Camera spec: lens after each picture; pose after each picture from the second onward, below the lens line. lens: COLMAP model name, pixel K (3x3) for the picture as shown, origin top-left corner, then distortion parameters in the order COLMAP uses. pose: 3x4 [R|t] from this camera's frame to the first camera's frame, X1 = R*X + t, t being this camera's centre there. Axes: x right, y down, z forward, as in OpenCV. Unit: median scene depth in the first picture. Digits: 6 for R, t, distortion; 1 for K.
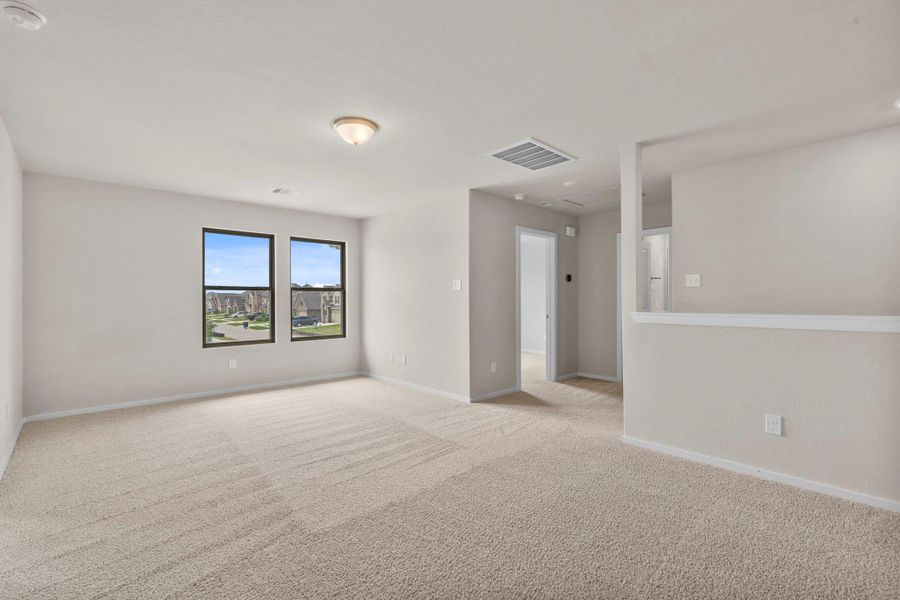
lens RADIAL K [[404.8, 0, 451.4], [0, 404.8, 304.2], [0, 0, 1]] dist [-0.002828, 0.000380]
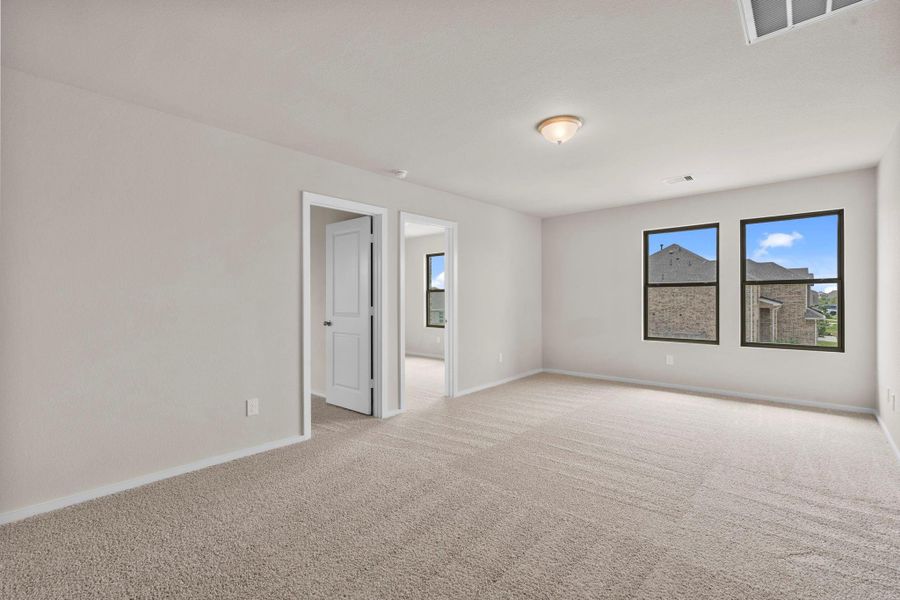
lens RADIAL K [[404.8, 0, 452.3], [0, 404.8, 295.2], [0, 0, 1]] dist [-0.002828, 0.000380]
pose [[0.097281, -0.009164, -0.995215, 0.384443], [-0.002422, 0.999952, -0.009444, -0.003331], [0.995254, 0.003329, 0.097254, 0.334061]]
